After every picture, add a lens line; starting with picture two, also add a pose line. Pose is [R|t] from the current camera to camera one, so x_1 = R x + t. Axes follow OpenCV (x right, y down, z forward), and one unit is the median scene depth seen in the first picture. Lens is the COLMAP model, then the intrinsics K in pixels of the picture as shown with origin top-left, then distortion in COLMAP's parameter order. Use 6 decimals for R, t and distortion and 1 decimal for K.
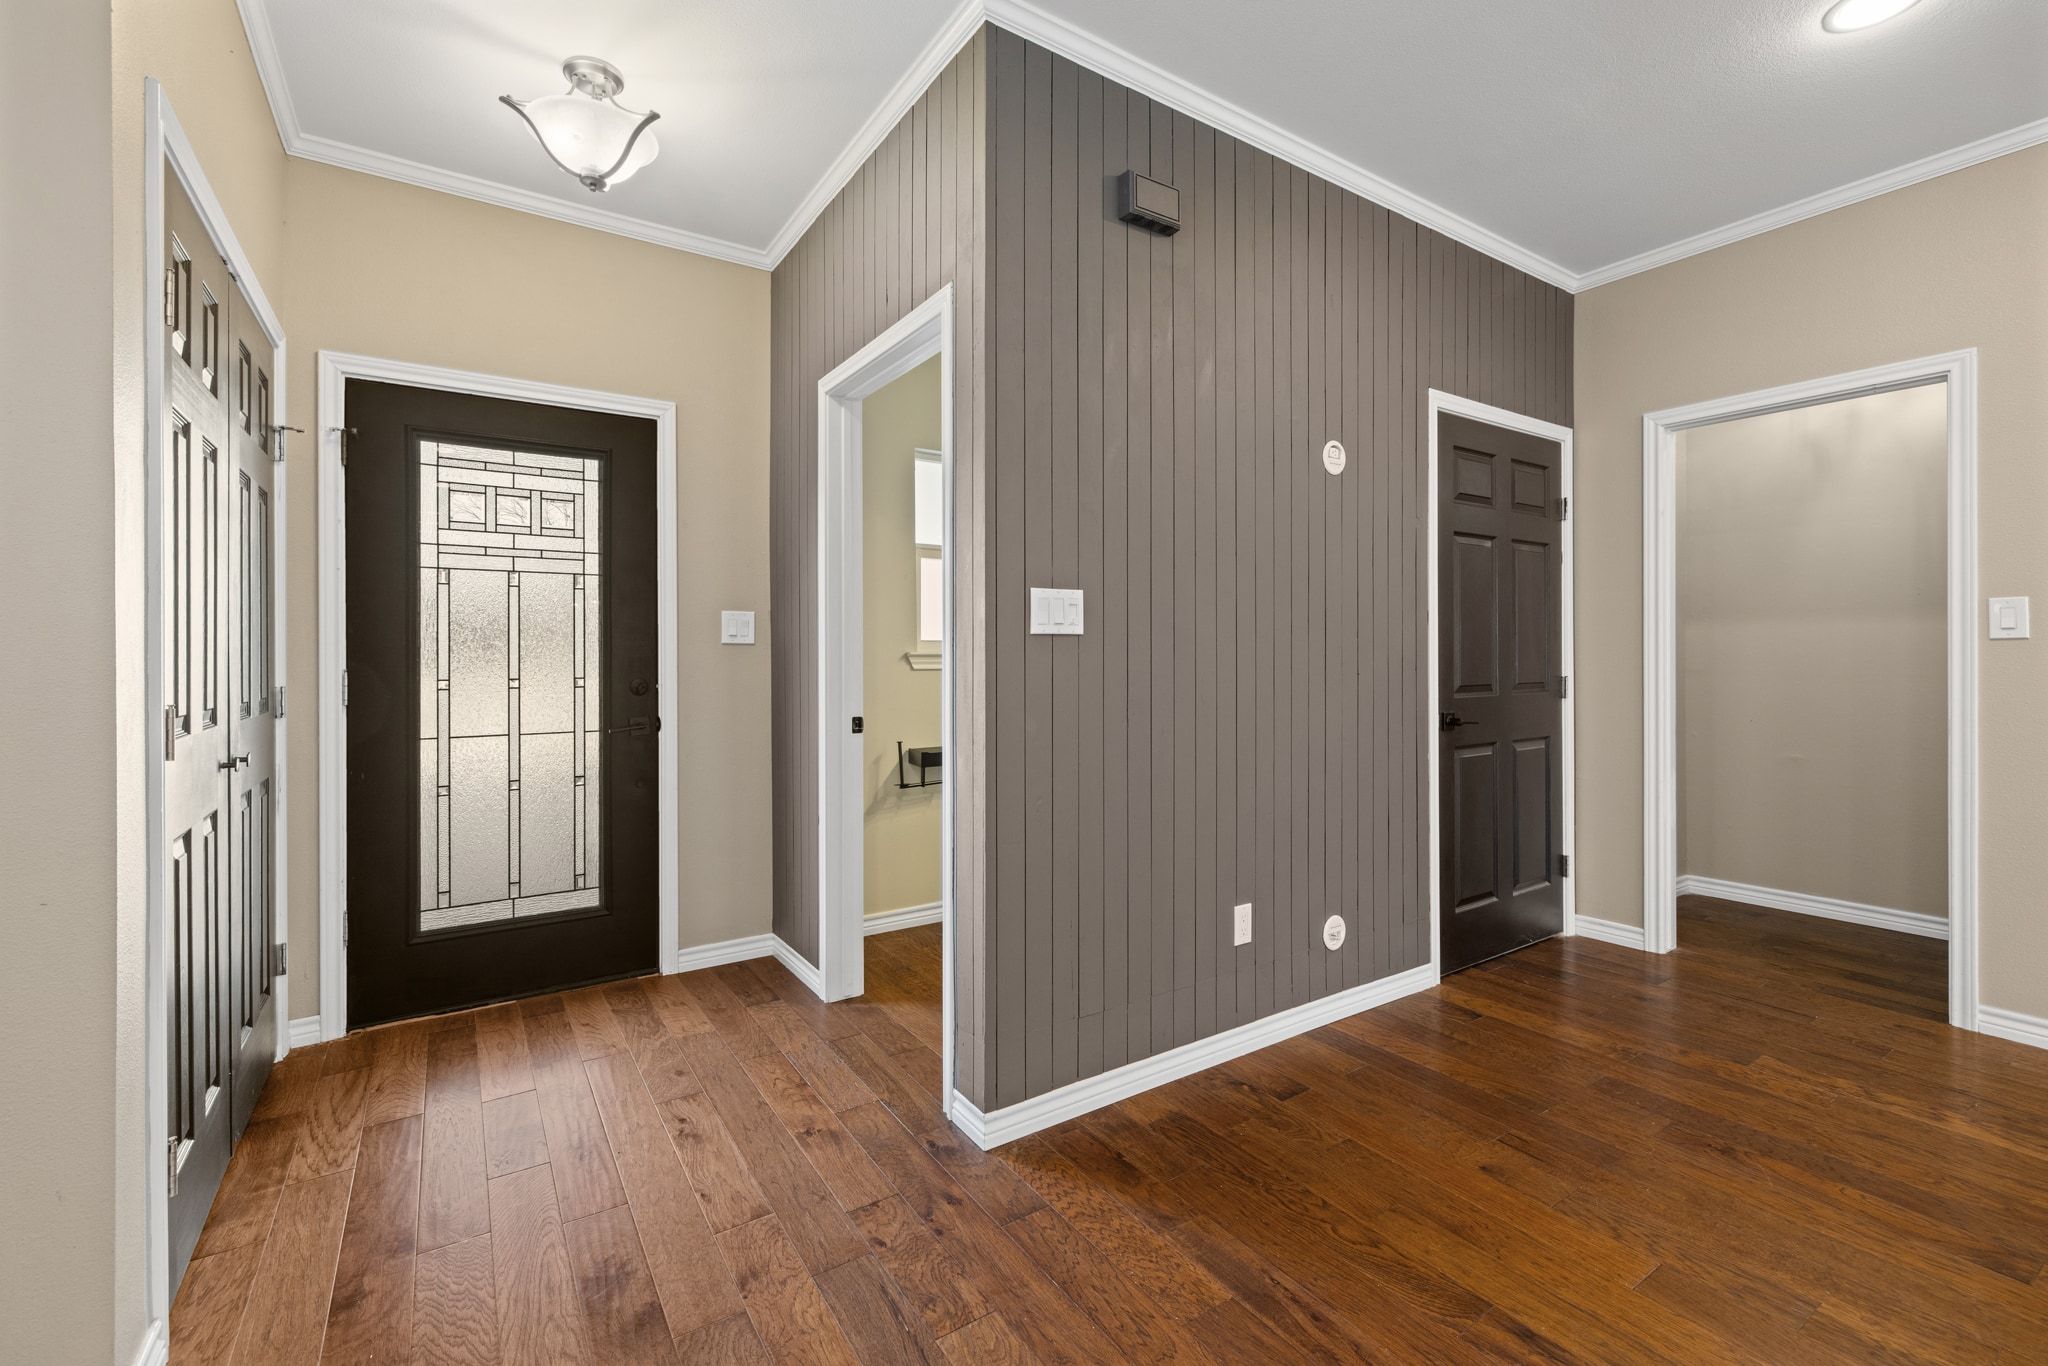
lens RADIAL K [[868.1, 0, 1027.2], [0, 868.1, 656.4], [0, 0, 1]] dist [0.001596, -0.000820]
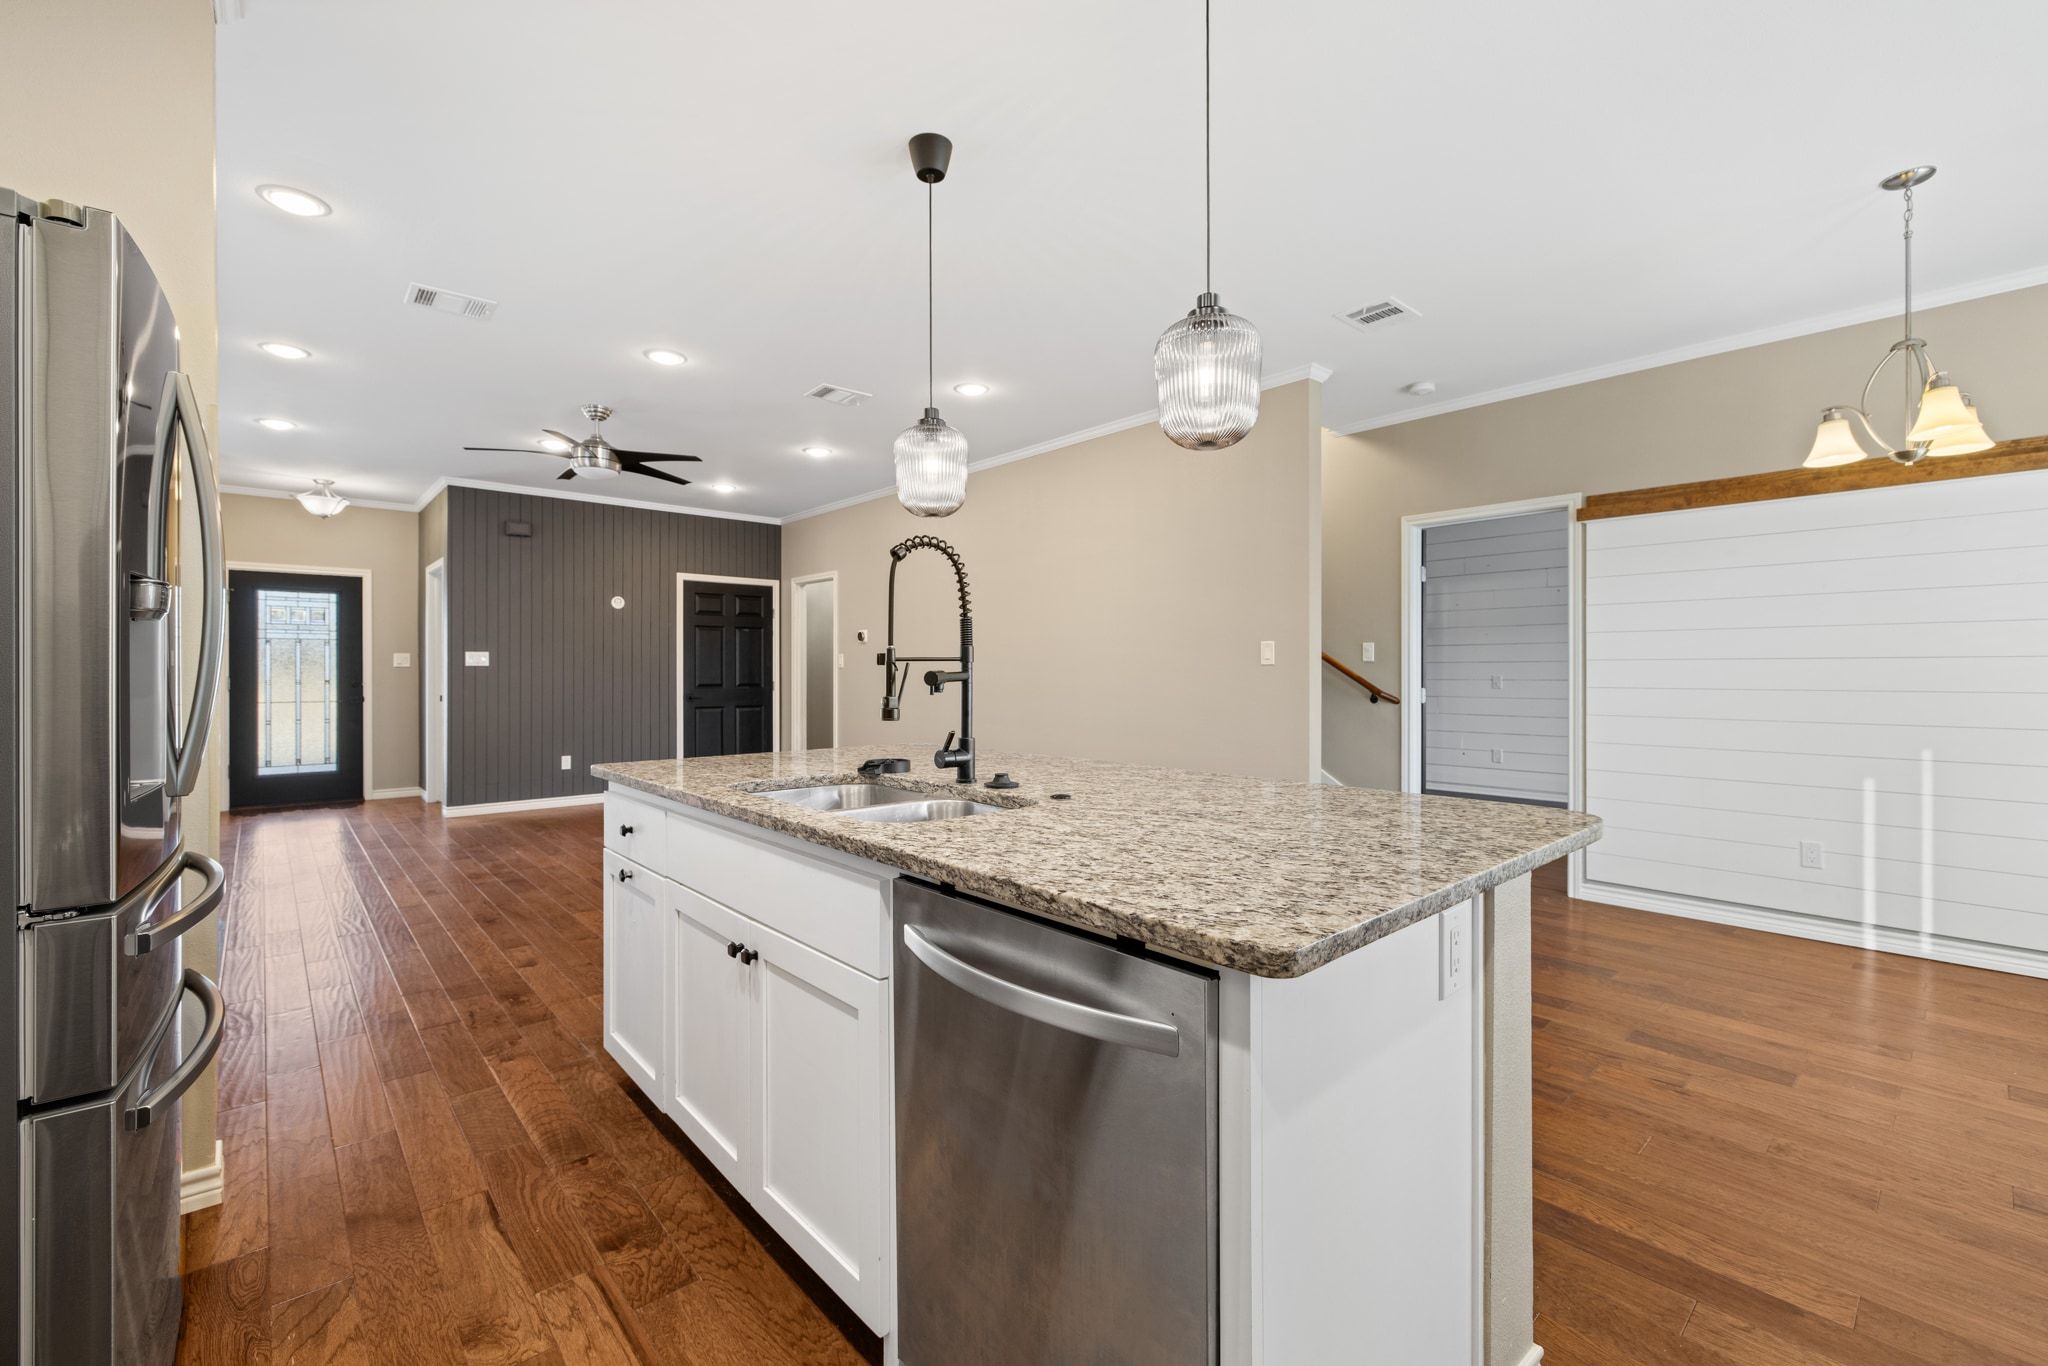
lens RADIAL K [[868.1, 0, 1027.8], [0, 868.1, 679.1], [0, 0, 1]] dist [0.001596, -0.000820]
pose [[0.990478, 0.002674, 0.137642, 1.306288], [-0.003486, 0.999978, 0.005659, -0.000969], [-0.137624, -0.006085, 0.990466, -2.017632]]
